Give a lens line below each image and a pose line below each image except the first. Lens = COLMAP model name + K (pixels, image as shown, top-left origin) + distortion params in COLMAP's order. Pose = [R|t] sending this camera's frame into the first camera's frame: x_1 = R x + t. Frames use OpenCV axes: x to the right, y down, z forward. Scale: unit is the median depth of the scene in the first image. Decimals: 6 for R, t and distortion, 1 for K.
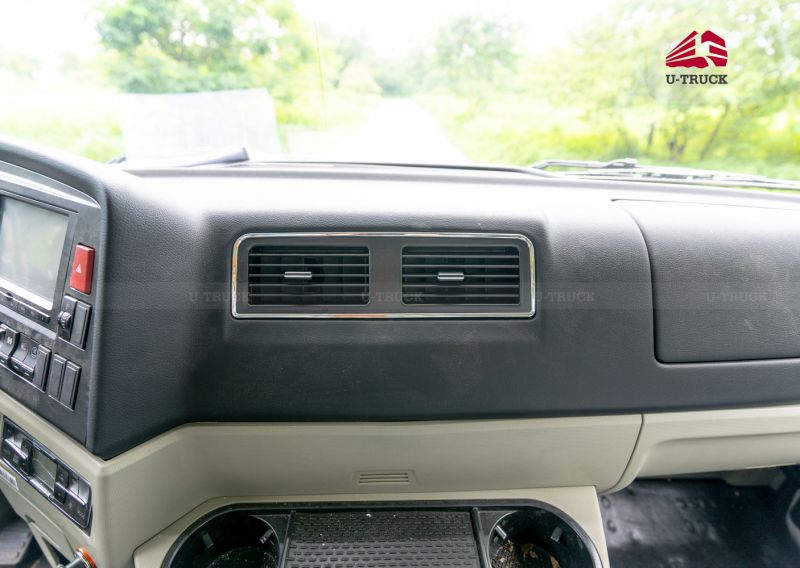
lens RADIAL K [[413.1, 0, 401.4], [0, 413.1, 285.3], [0, 0, 1]] dist [0.011491, -0.001804]
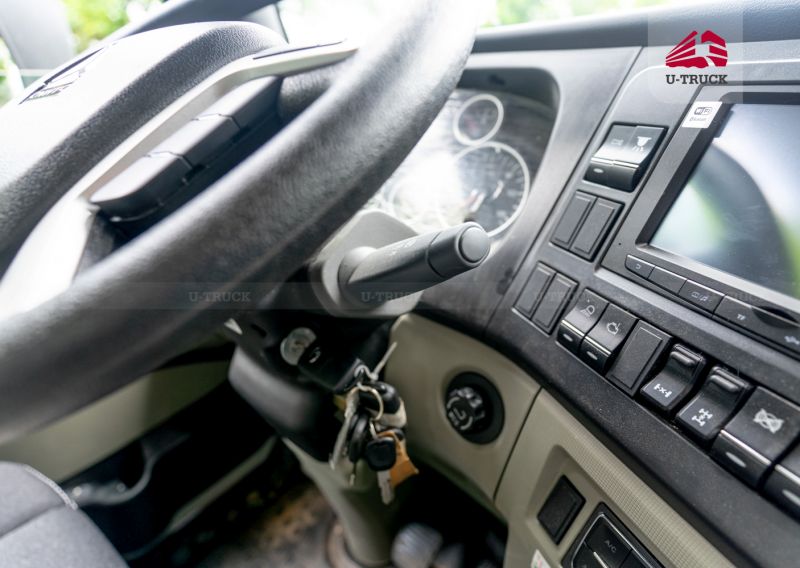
lens RADIAL K [[413.1, 0, 396.0], [0, 413.1, 282.8], [0, 0, 1]] dist [0.011491, -0.001804]
pose [[0.767845, 0.248180, -0.590610, -1.019333], [-0.251550, 0.964670, 0.078326, 0.058580], [0.589183, 0.088426, 0.803147, 0.420122]]
